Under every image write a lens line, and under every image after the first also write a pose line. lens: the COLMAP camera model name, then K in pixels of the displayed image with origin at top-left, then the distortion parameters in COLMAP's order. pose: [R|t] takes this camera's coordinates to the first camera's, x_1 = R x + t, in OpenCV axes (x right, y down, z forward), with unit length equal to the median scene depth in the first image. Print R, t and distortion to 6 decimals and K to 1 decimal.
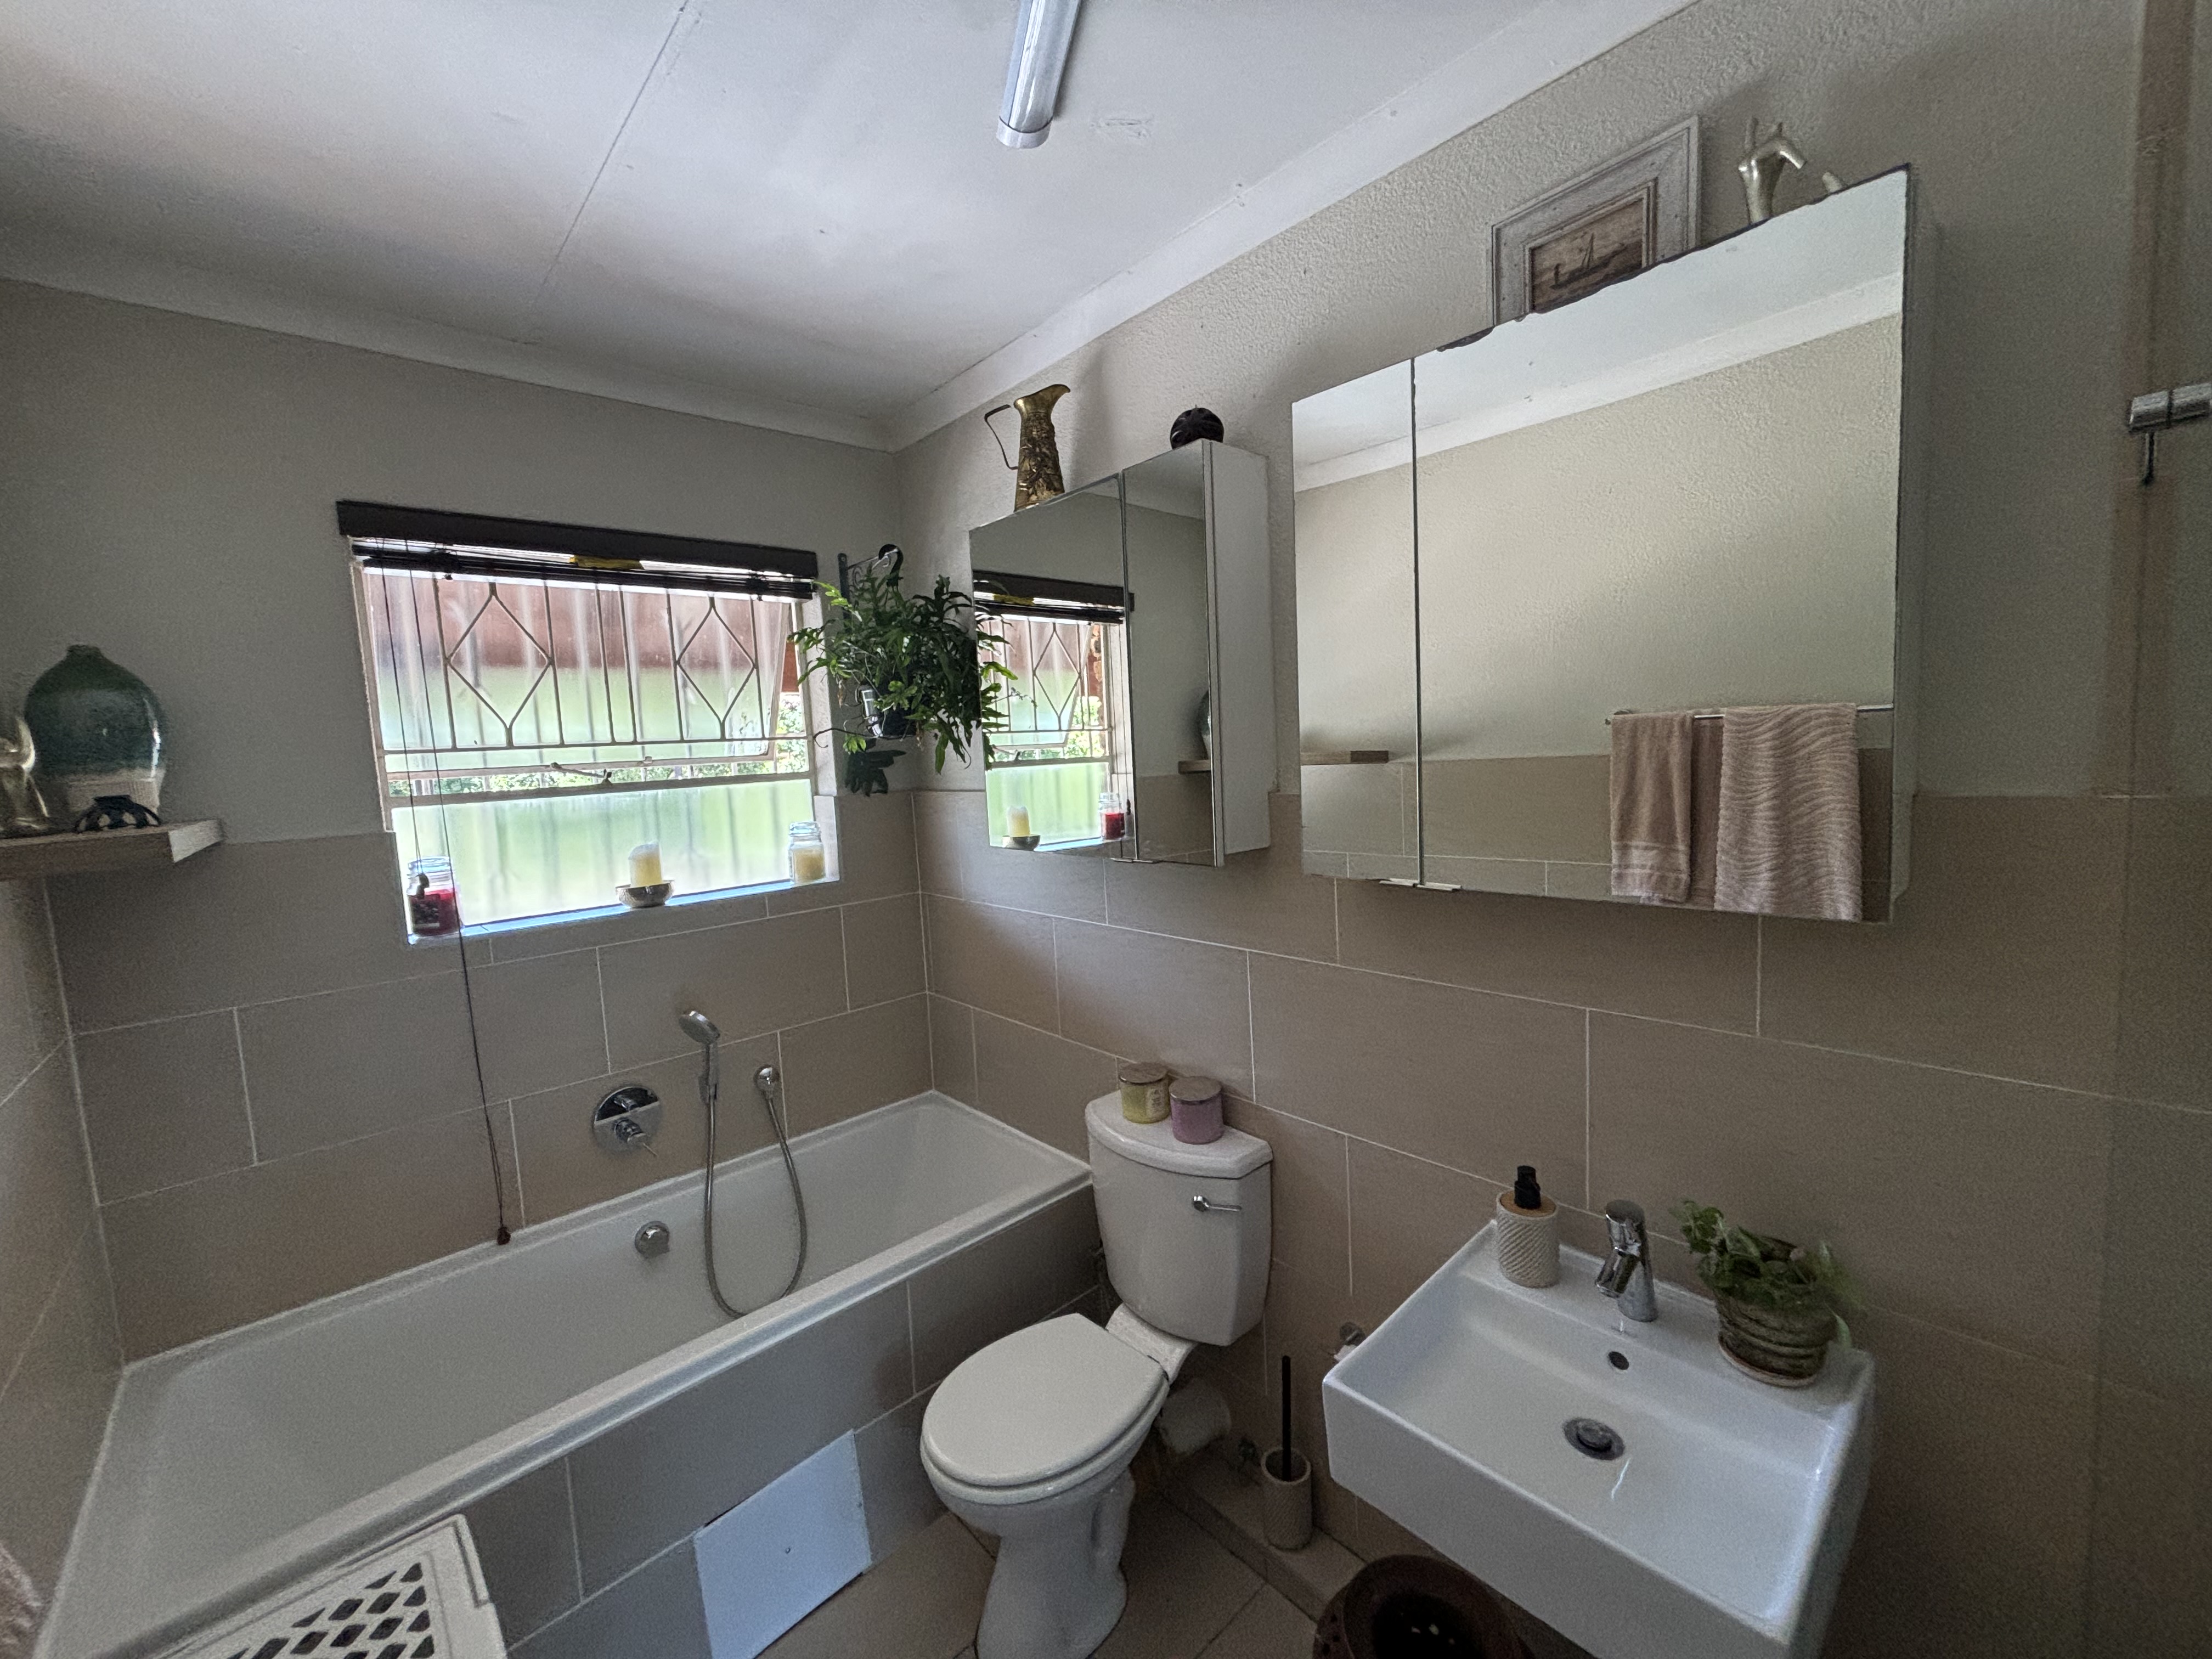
lens RADIAL K [[890.4, 0, 1094.5], [0, 890.4, 842.2], [0, 0, 1]] dist [-0.000957, 0.000883]
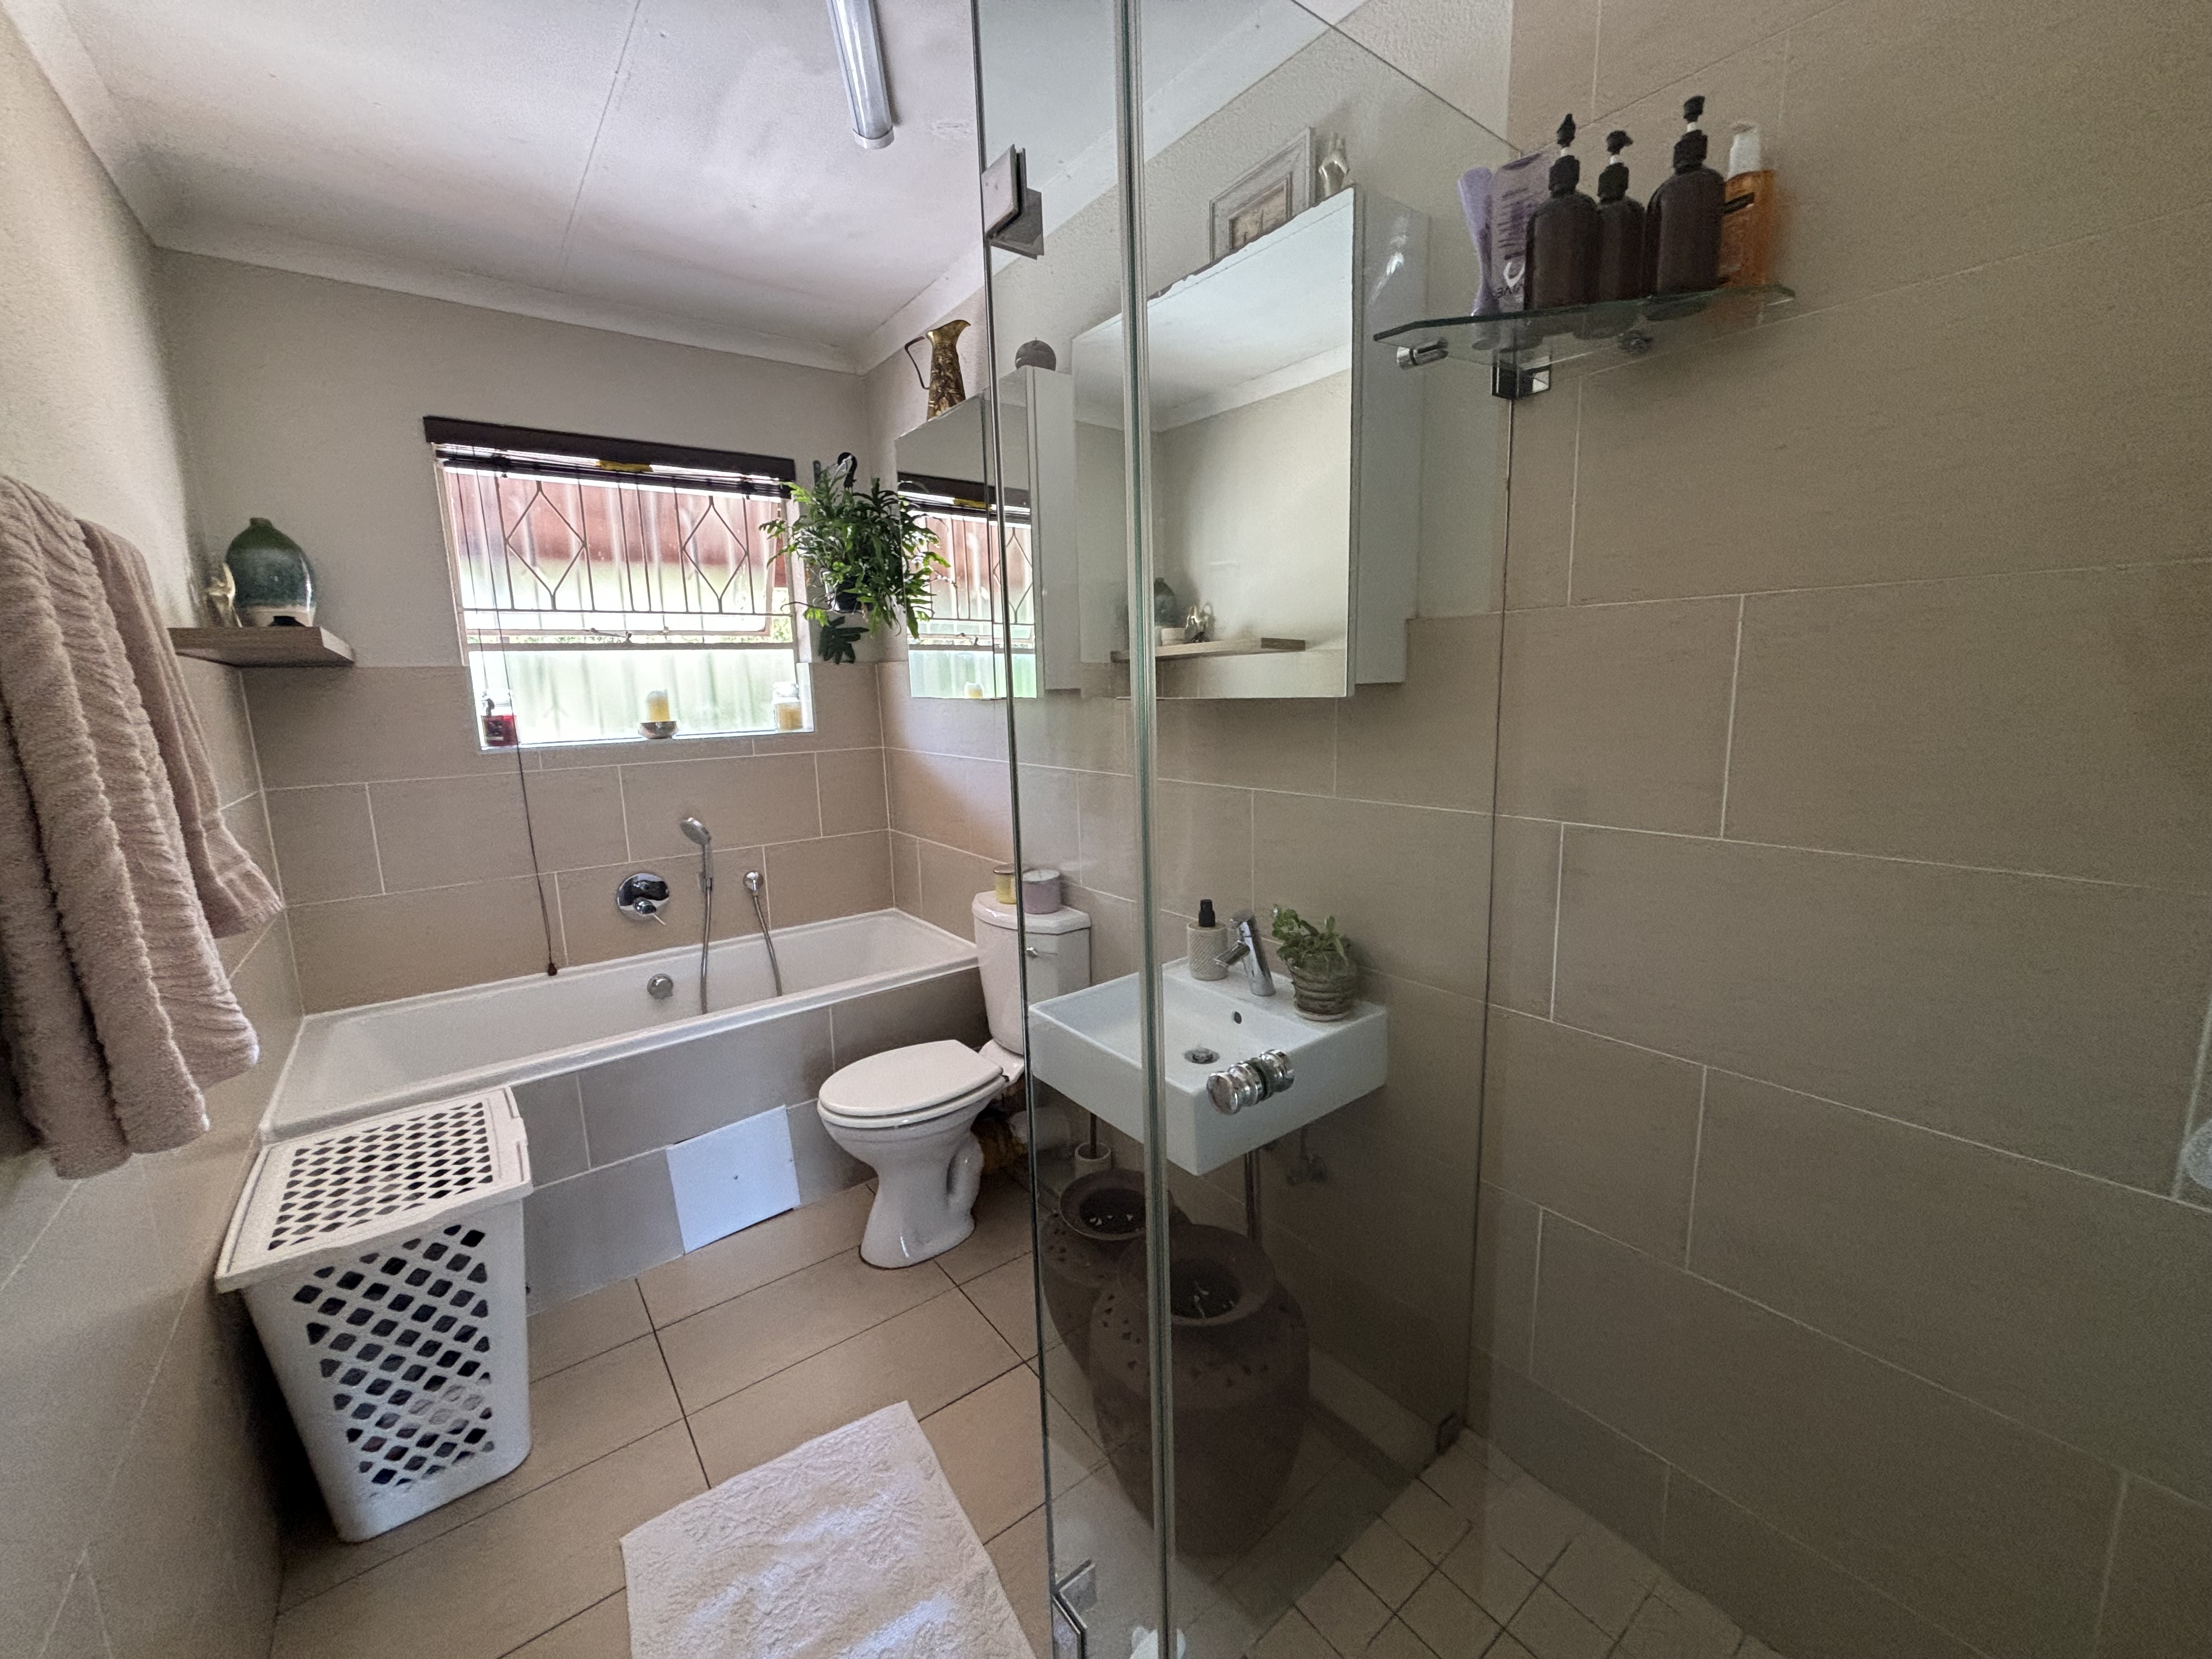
lens RADIAL K [[890.4, 0, 1096.3], [0, 890.4, 841.1], [0, 0, 1]] dist [-0.000957, 0.000883]
pose [[0.995521, 0.039605, -0.085847, 0.278448], [-0.032939, 0.996431, 0.077725, 0.109472], [0.088619, -0.074549, 0.993272, -0.272120]]
